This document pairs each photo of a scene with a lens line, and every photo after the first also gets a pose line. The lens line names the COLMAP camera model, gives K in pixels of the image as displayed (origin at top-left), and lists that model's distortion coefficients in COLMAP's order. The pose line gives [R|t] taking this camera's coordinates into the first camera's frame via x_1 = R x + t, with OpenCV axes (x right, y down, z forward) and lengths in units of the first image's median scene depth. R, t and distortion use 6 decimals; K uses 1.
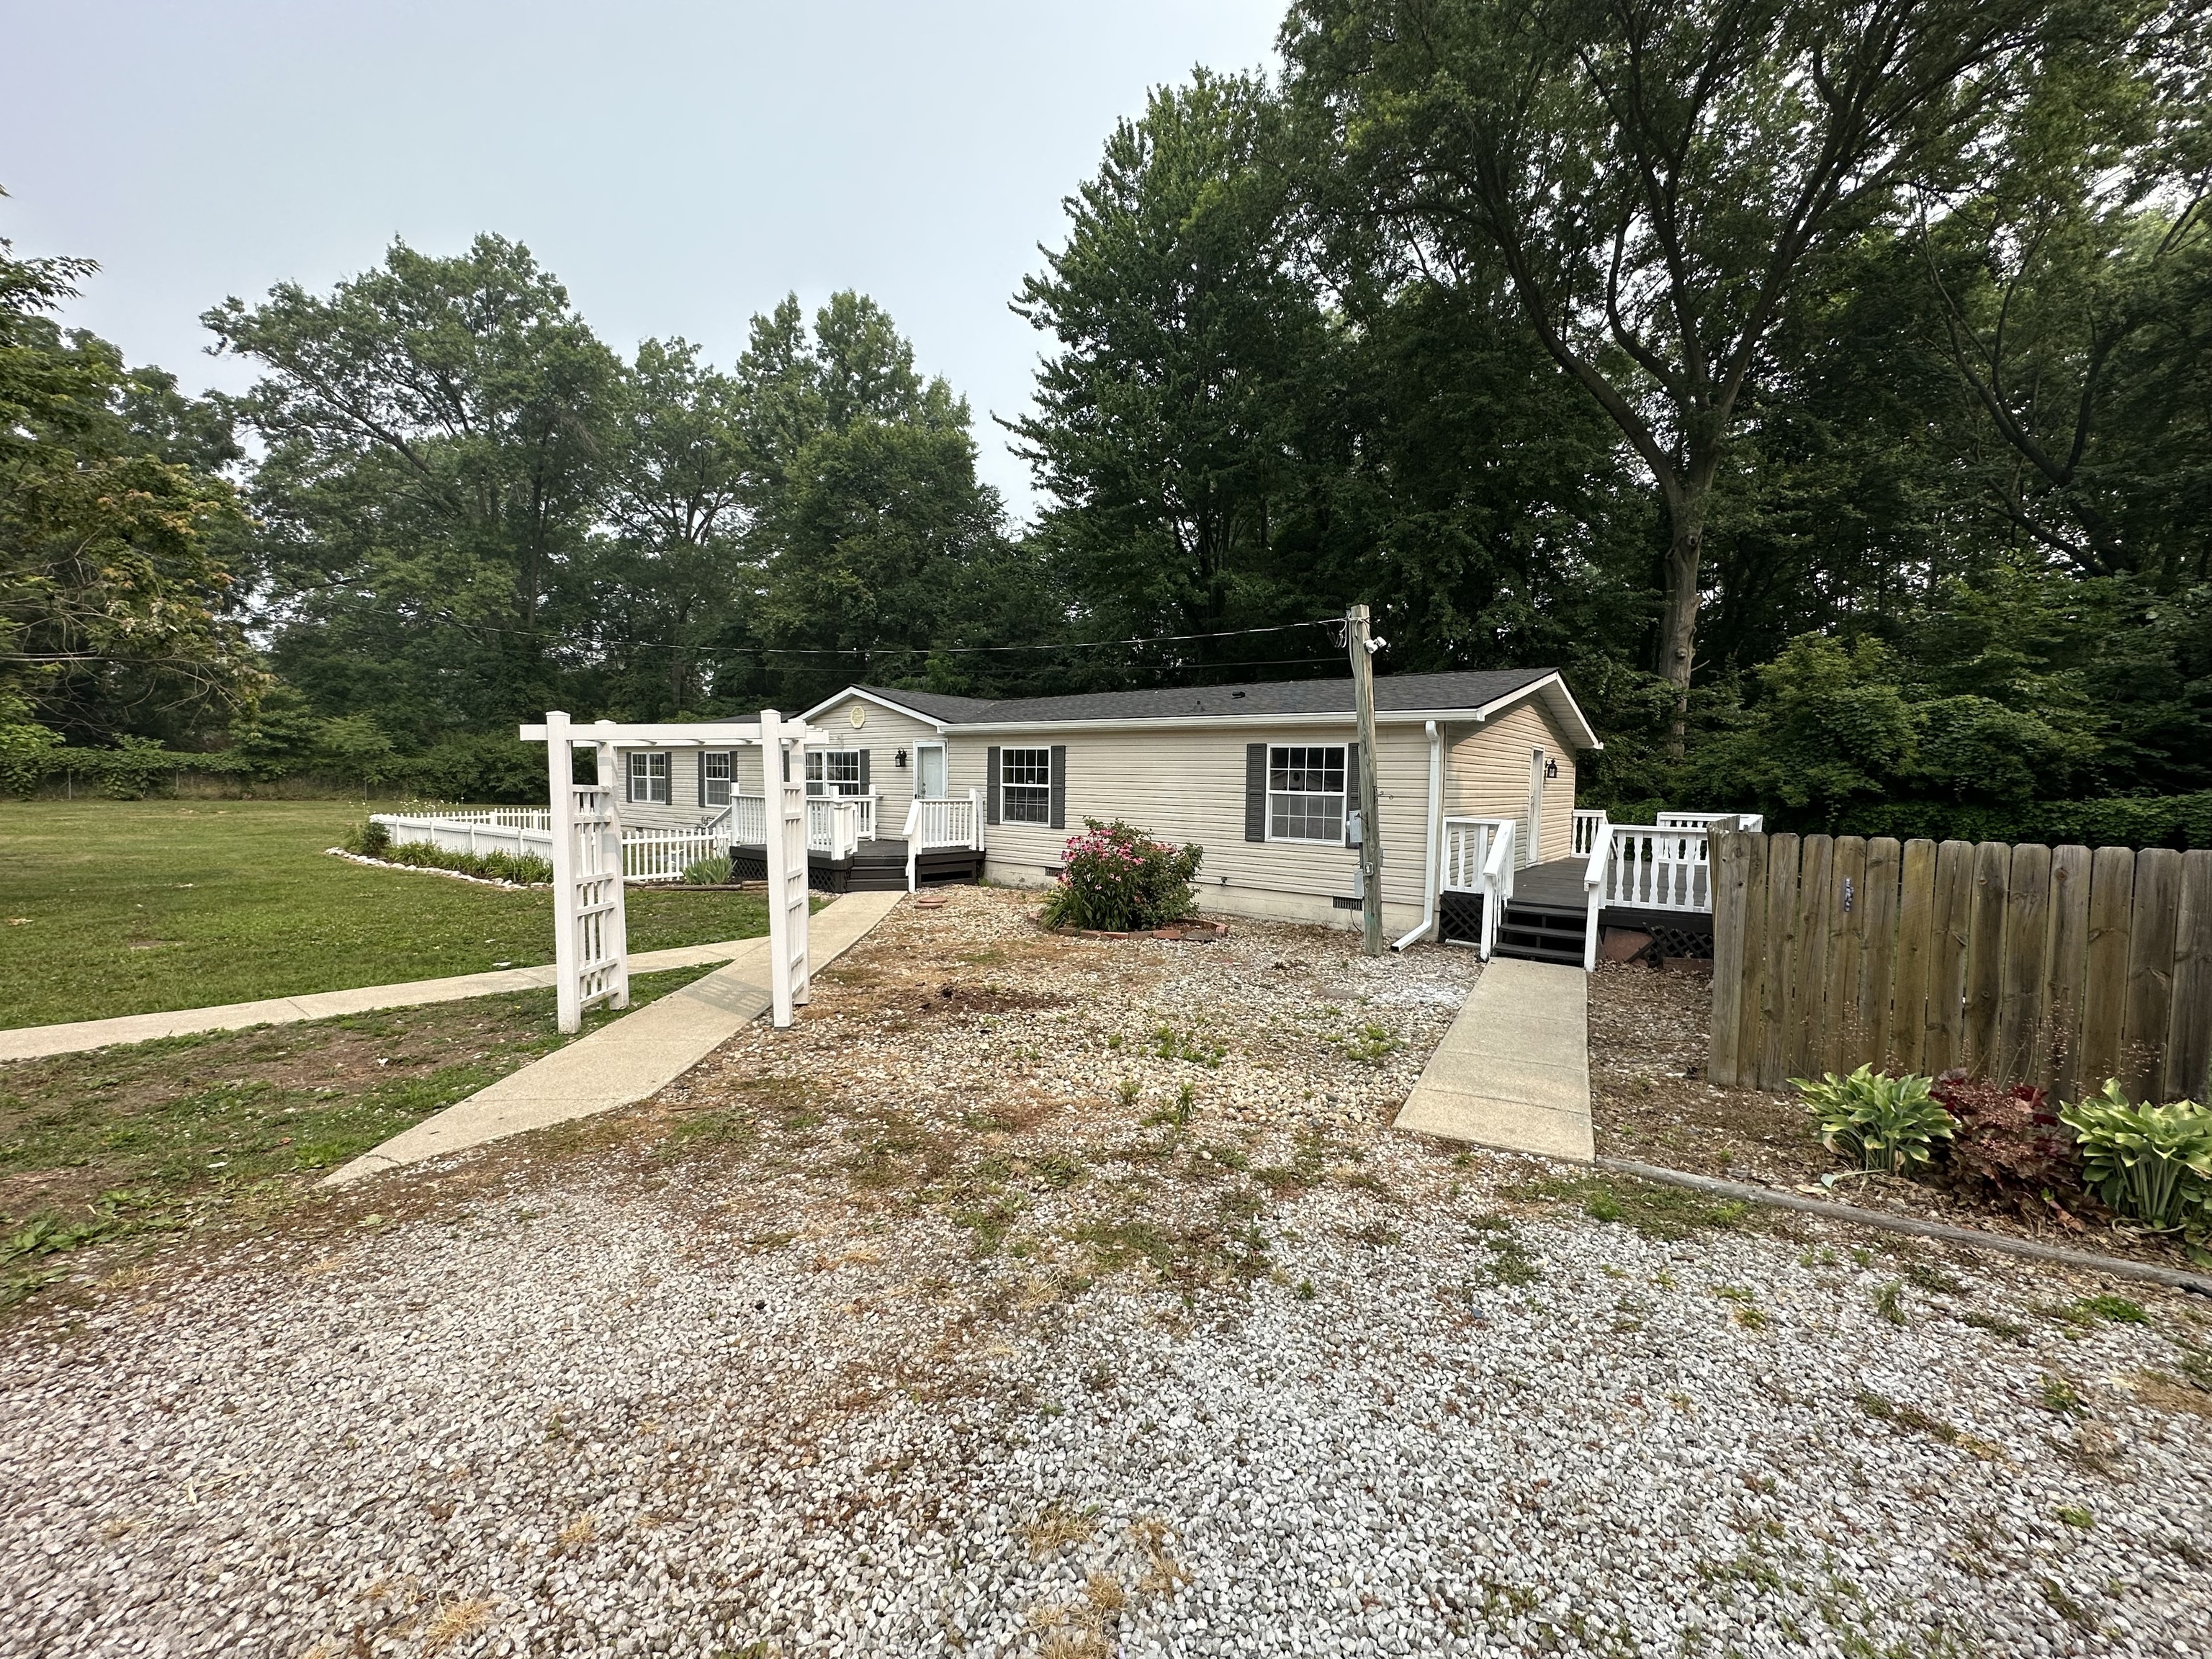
lens RADIAL K [[879.8, 0, 1106.0], [0, 879.8, 829.5], [0, 0, 1]] dist [-0.002604, 0.000096]
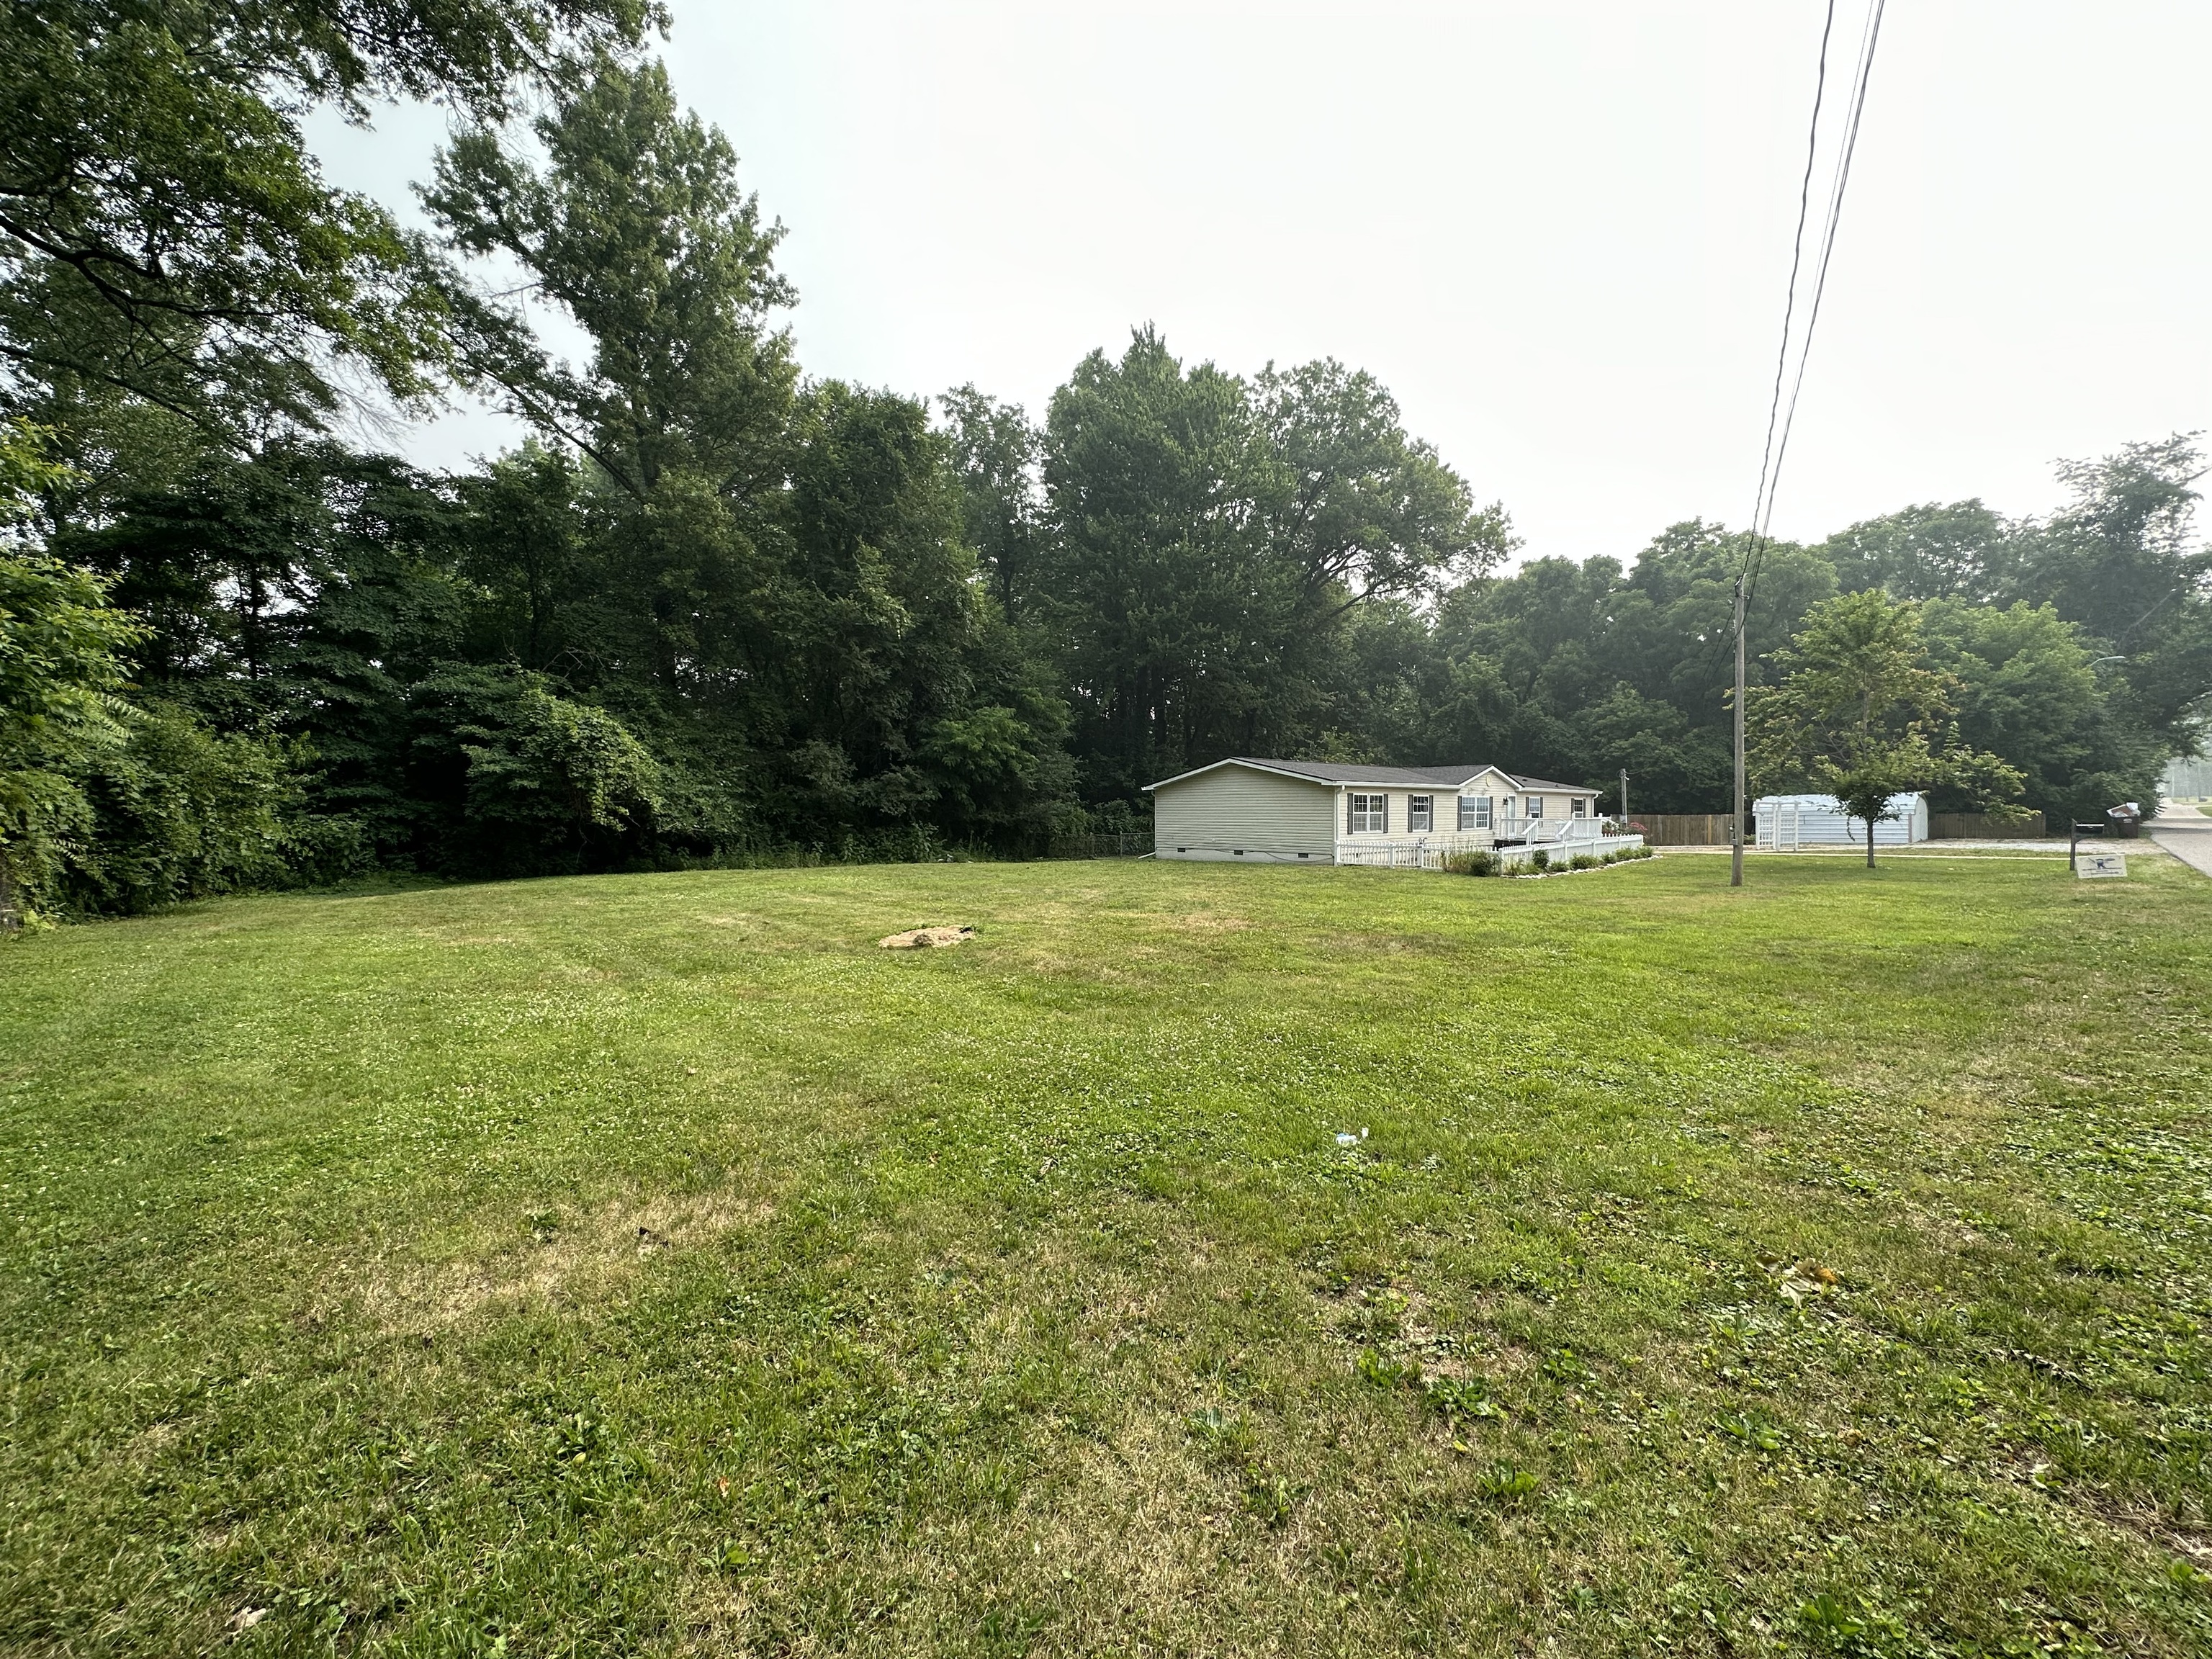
lens RADIAL K [[879.8, 0, 1106.0], [0, 879.8, 829.5], [0, 0, 1]] dist [-0.002604, 0.000096]
pose [[0.174205, -0.034751, 0.984096, -1.510783], [0.065276, 0.997586, 0.023672, -0.075062], [-0.982543, 0.060114, 0.176053, 0.942054]]
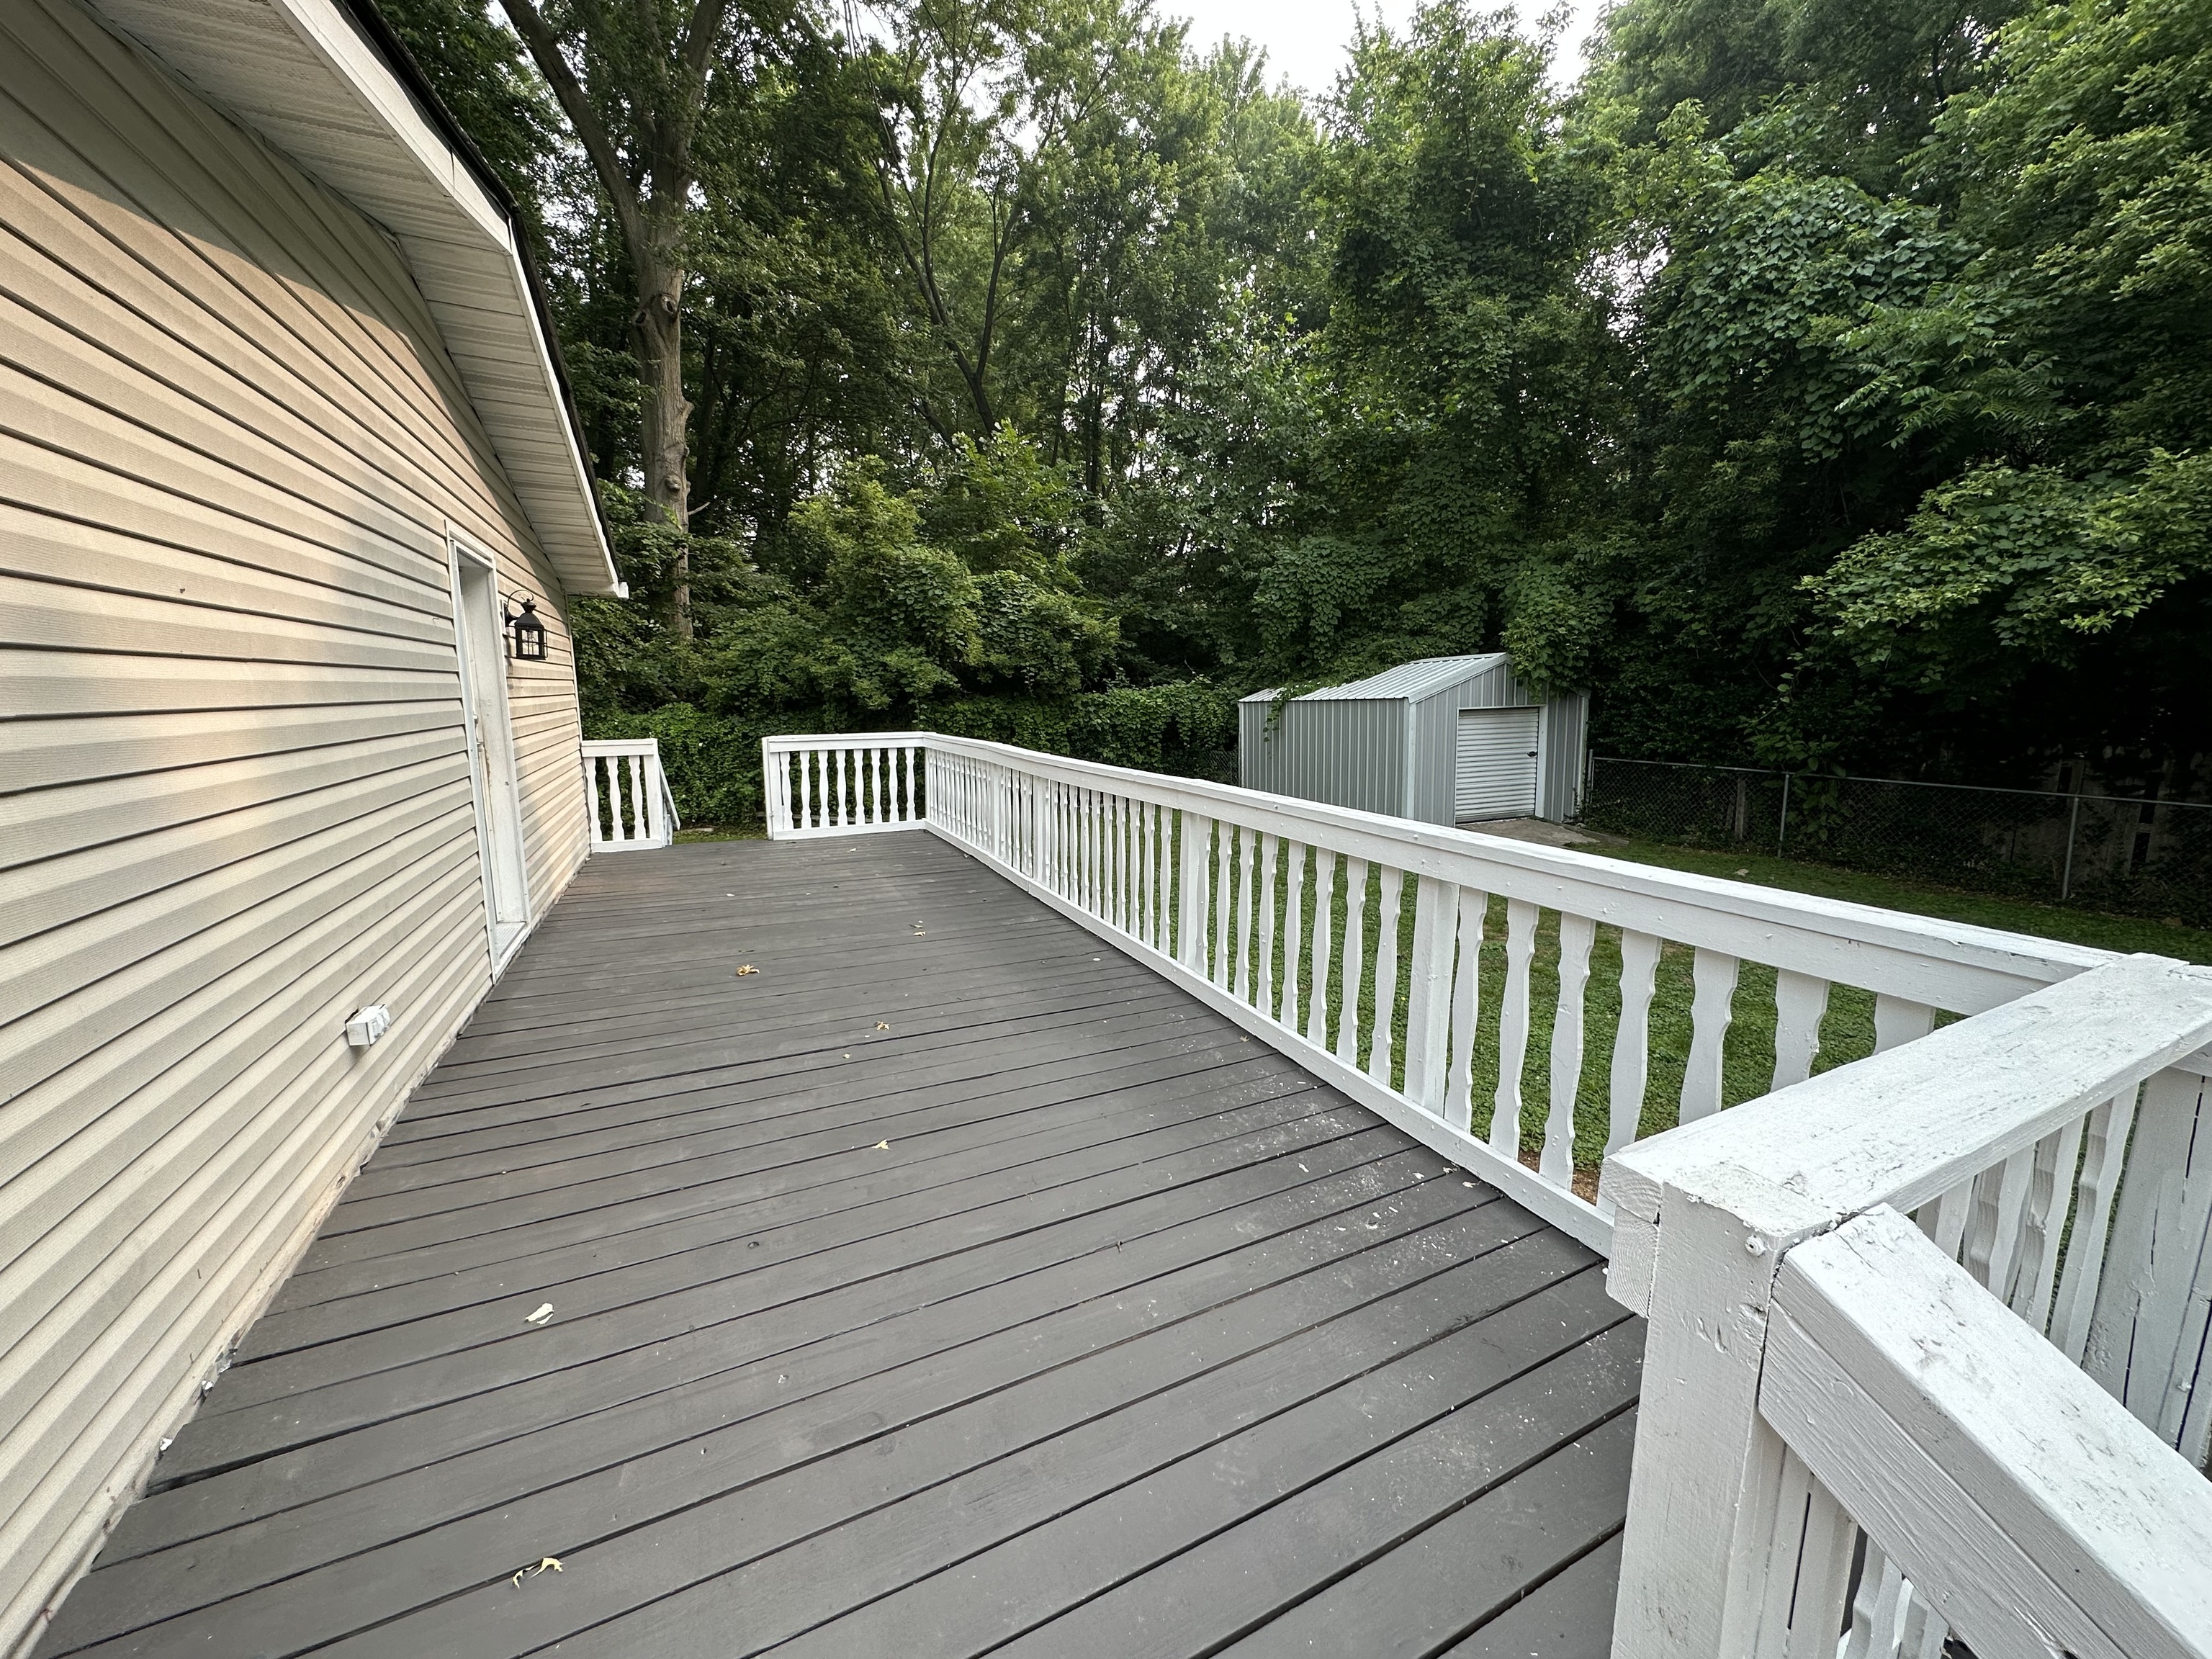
lens RADIAL K [[879.5, 0, 1106.0], [0, 879.5, 829.5], [0, 0, 1]] dist [0.000674, 0.000167]
pose [[0.469668, -0.155345, 0.869068, 0.165711], [0.051567, 0.987544, 0.148655, -0.018037], [-0.881336, -0.025003, 0.471828, 0.346389]]
